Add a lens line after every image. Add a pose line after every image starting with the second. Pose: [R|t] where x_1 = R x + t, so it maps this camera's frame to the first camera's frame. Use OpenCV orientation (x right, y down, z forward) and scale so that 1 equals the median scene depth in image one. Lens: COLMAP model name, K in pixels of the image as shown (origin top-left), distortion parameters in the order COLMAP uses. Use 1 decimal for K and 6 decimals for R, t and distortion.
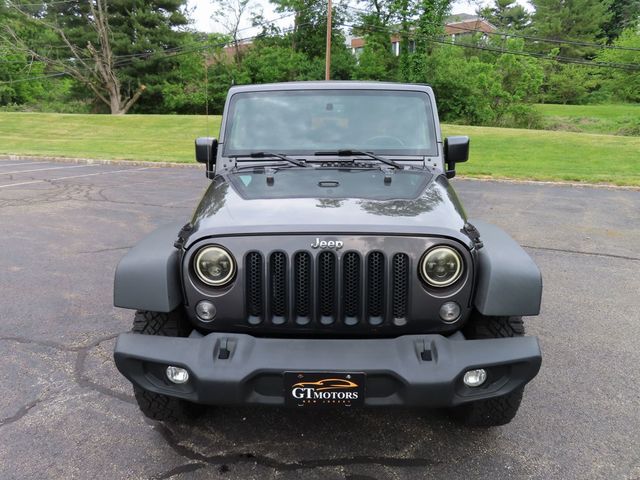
lens RADIAL K [[455.9, 0, 319.6], [0, 455.9, 242.3], [0, 0, 1]] dist [-0.011237, 0.006790]
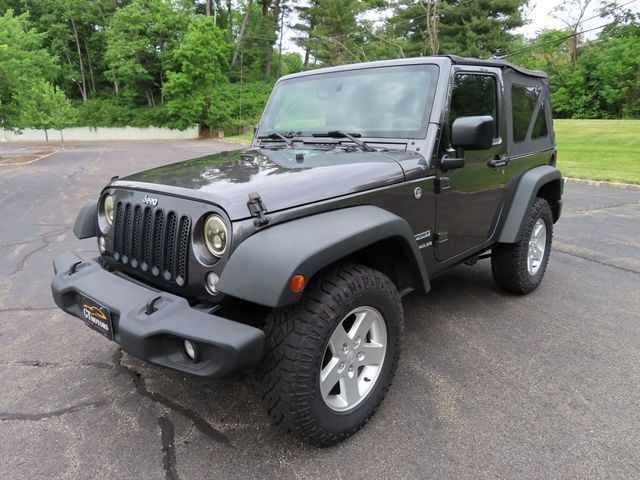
lens RADIAL K [[455.9, 0, 321.0], [0, 455.9, 245.8], [0, 0, 1]] dist [-0.011237, 0.006790]
pose [[0.765067, 0.158126, -0.624235, 0.627928], [-0.163129, 0.985354, 0.049670, -0.006711], [0.622946, 0.063831, 0.779656, 0.229418]]
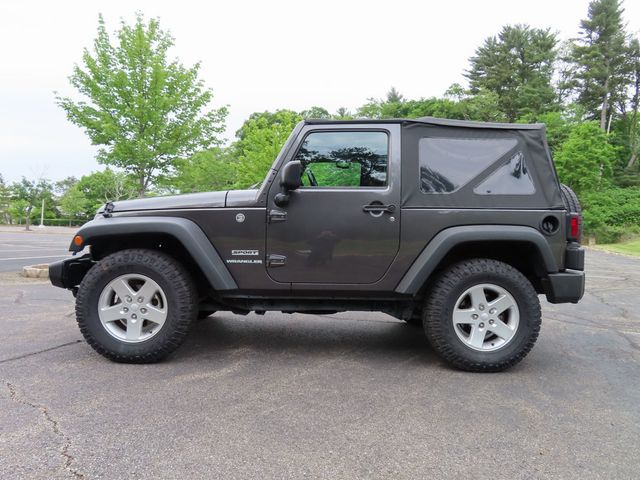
lens RADIAL K [[455.9, 0, 311.5], [0, 455.9, 237.4], [0, 0, 1]] dist [-0.011237, 0.006790]
pose [[0.062958, 0.028098, -0.997621, 1.285055], [-0.300371, 0.953790, 0.007908, -0.096517], [0.951742, 0.299158, 0.068489, 1.011313]]
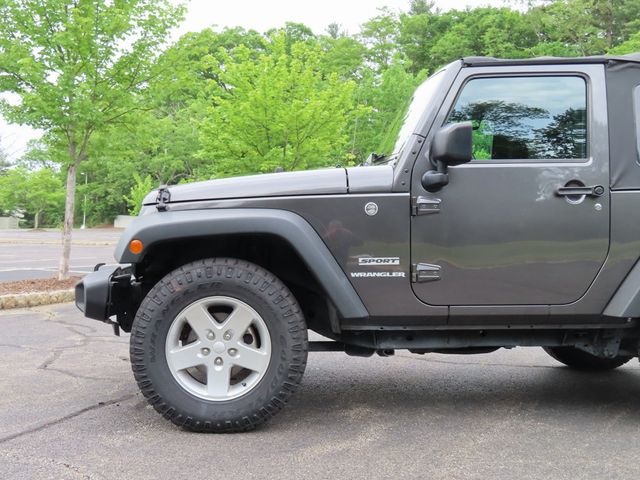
lens RADIAL K [[754.4, 0, 318.8], [0, 754.4, 237.1], [0, 0, 1]] dist [-0.000290, 0.000000]
pose [[0.097724, 0.025035, -0.994899, 1.361217], [-0.283883, 0.958852, -0.003756, -0.016184], [0.953866, 0.282802, 0.100809, 0.743330]]
